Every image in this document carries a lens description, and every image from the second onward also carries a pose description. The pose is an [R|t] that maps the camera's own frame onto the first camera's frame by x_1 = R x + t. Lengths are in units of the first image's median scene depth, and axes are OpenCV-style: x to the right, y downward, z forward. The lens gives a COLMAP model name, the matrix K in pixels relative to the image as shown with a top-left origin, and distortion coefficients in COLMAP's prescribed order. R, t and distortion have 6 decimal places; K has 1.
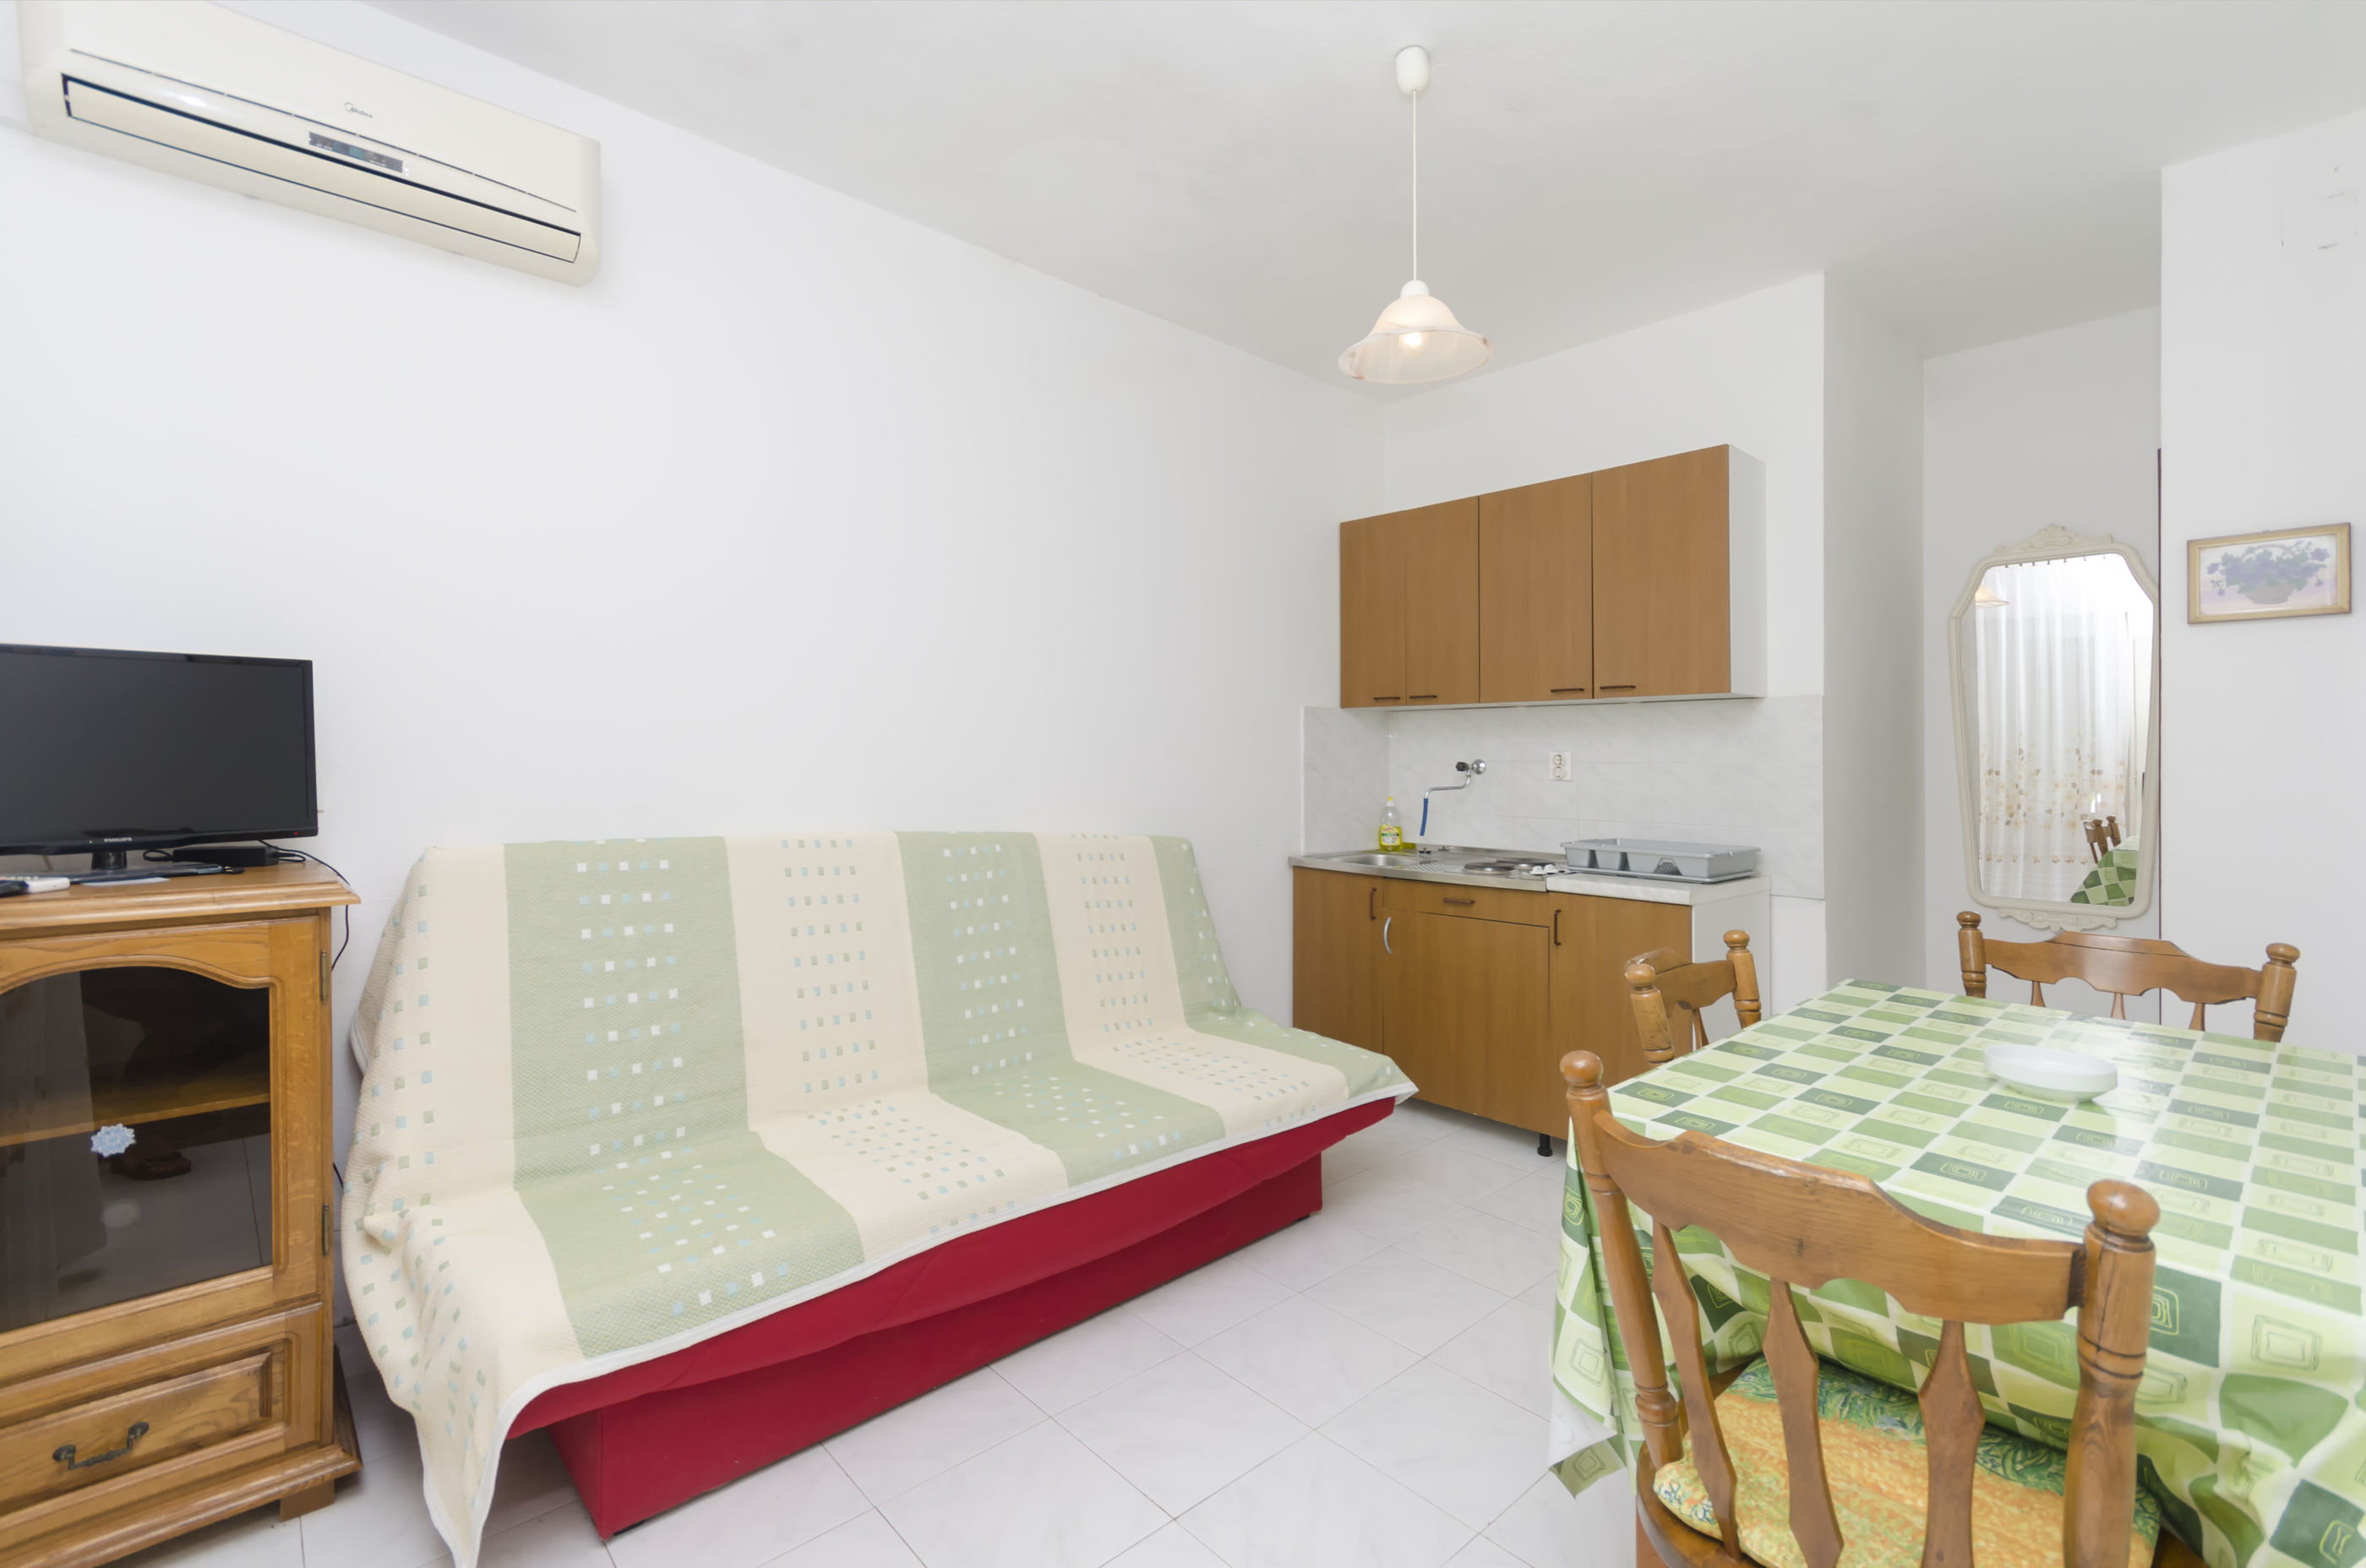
lens RADIAL K [[1045.4, 0, 1185.2], [0, 1045.4, 751.1], [0, 0, 1]] dist [-0.000504, 0.000020]
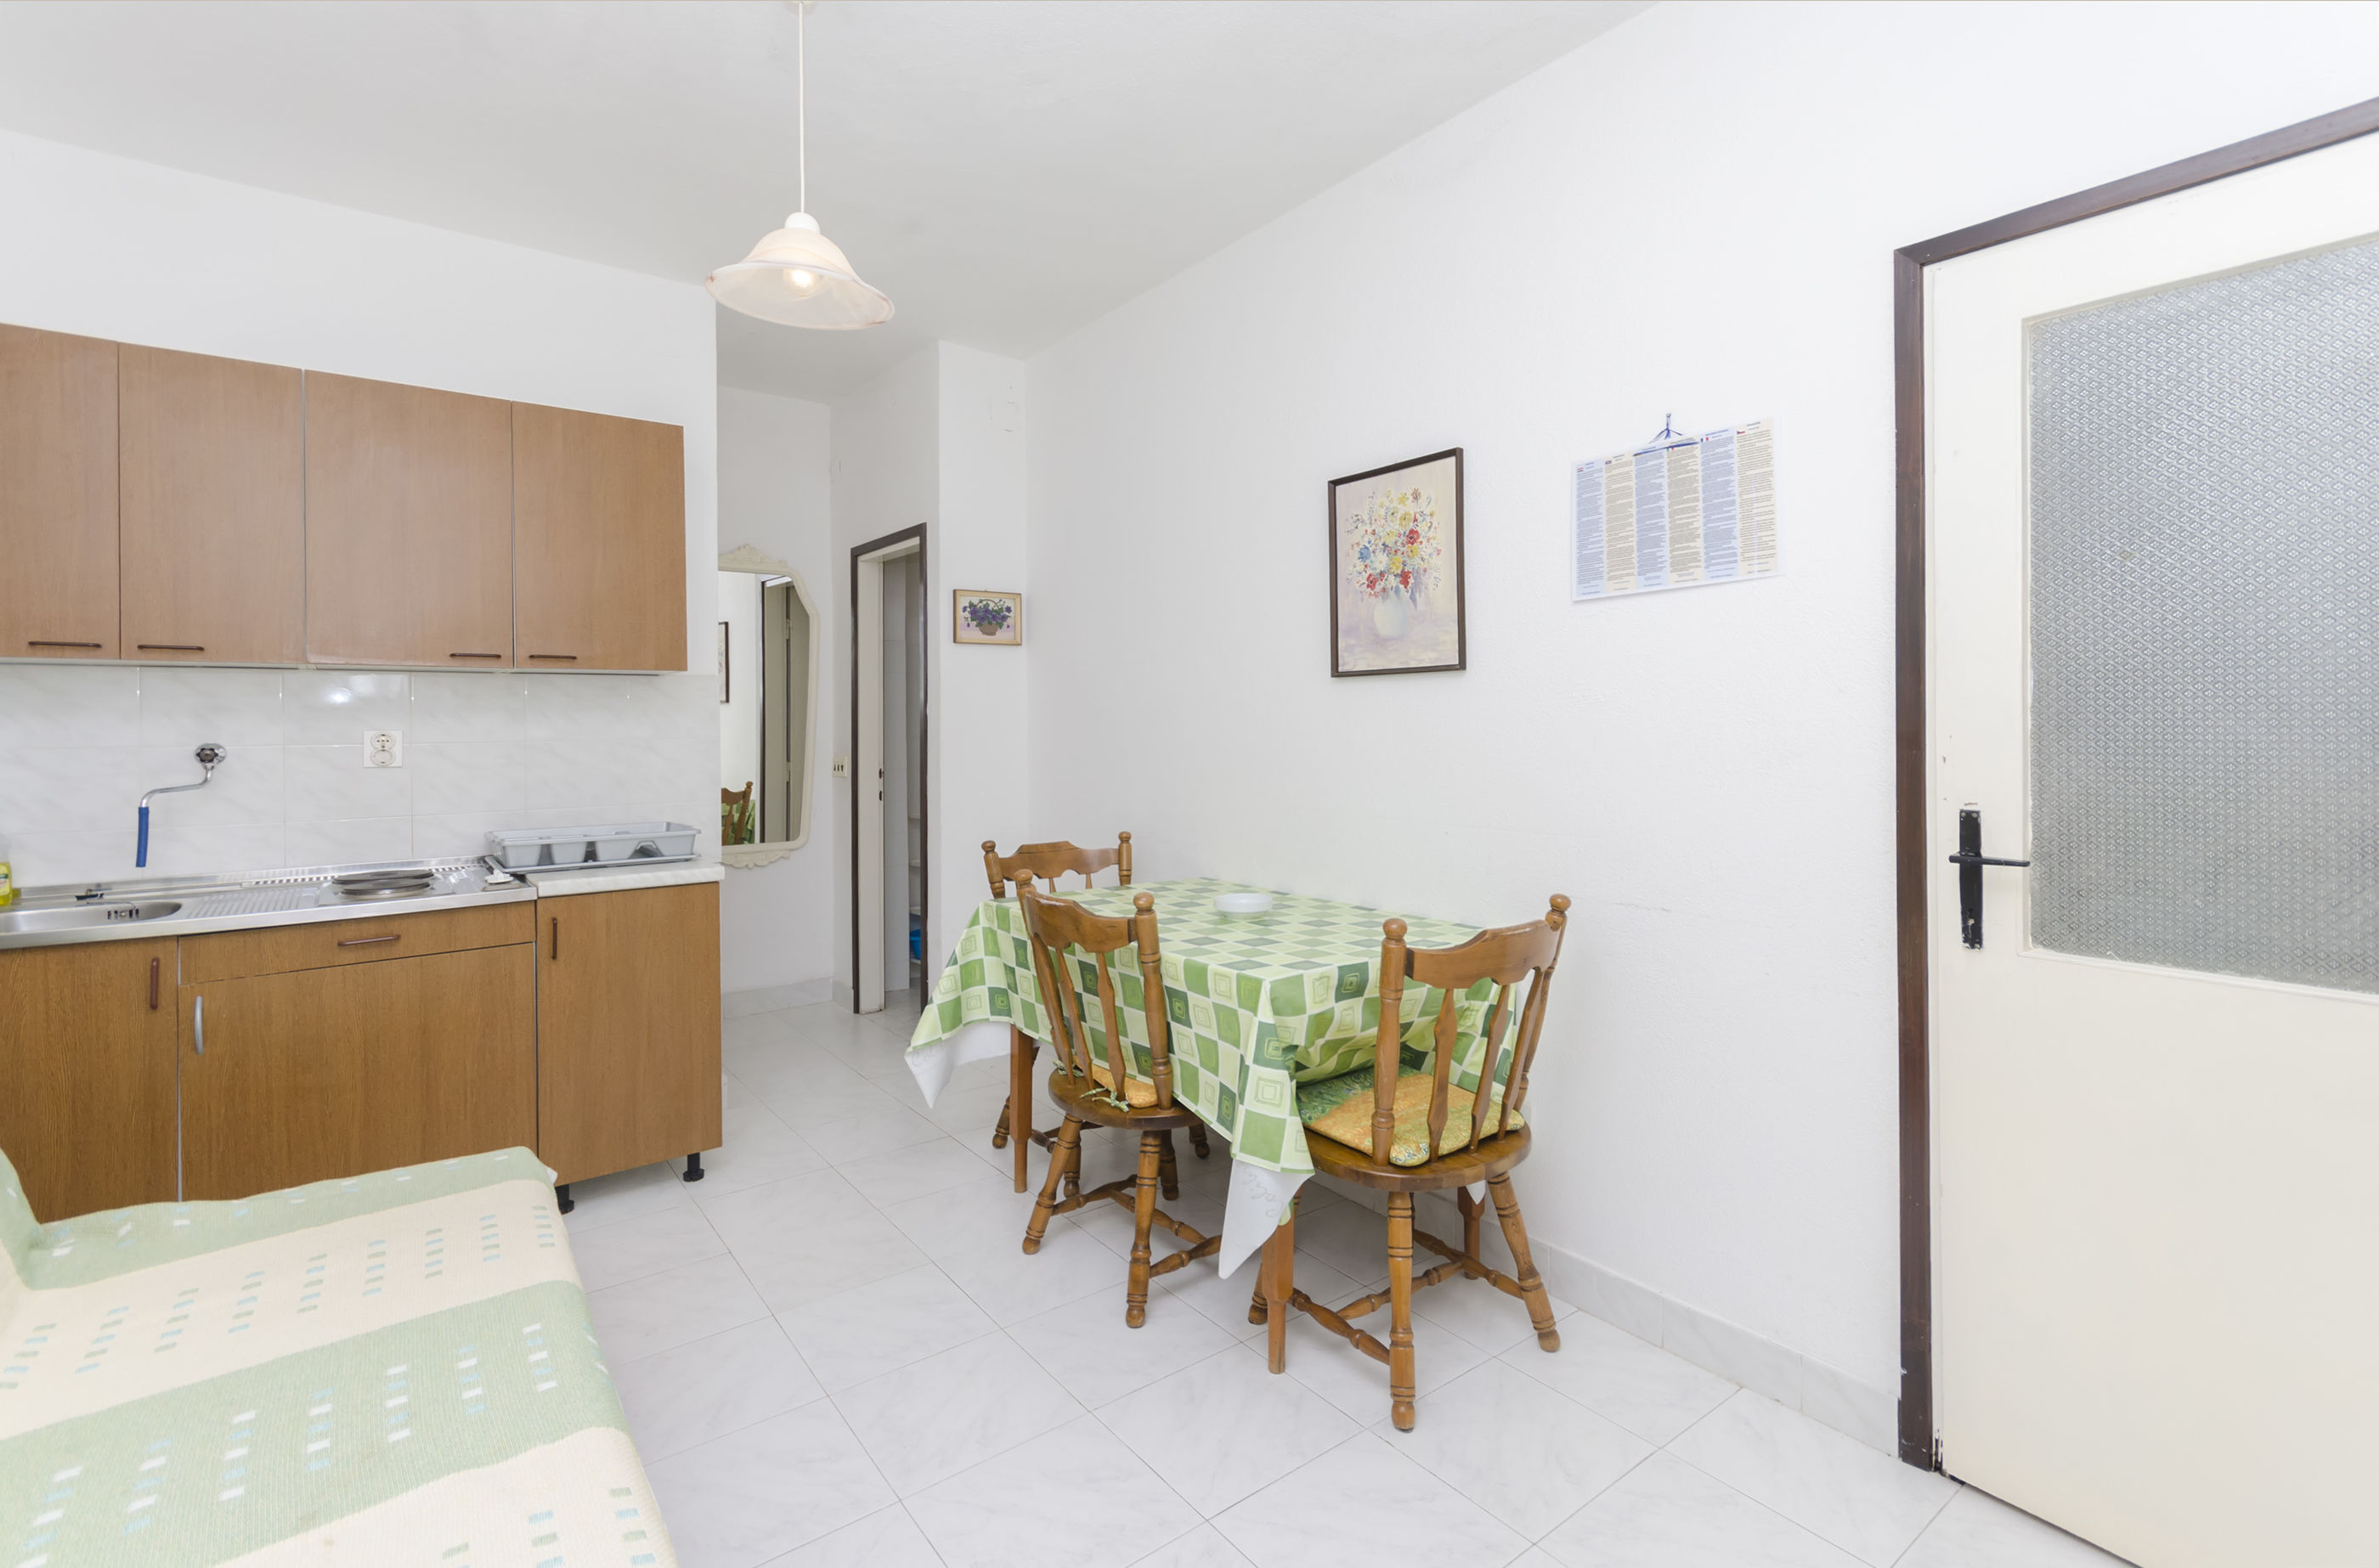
lens RADIAL K [[1068.7, 0, 1189.9], [0, 1068.7, 710.1], [0, 0, 1]] dist [0.000451, 0.000043]
pose [[0.099087, 0.004458, 0.995069, -0.582362], [0.002943, 0.999984, -0.004773, -0.014264], [-0.995074, 0.003402, 0.099072, 0.507156]]
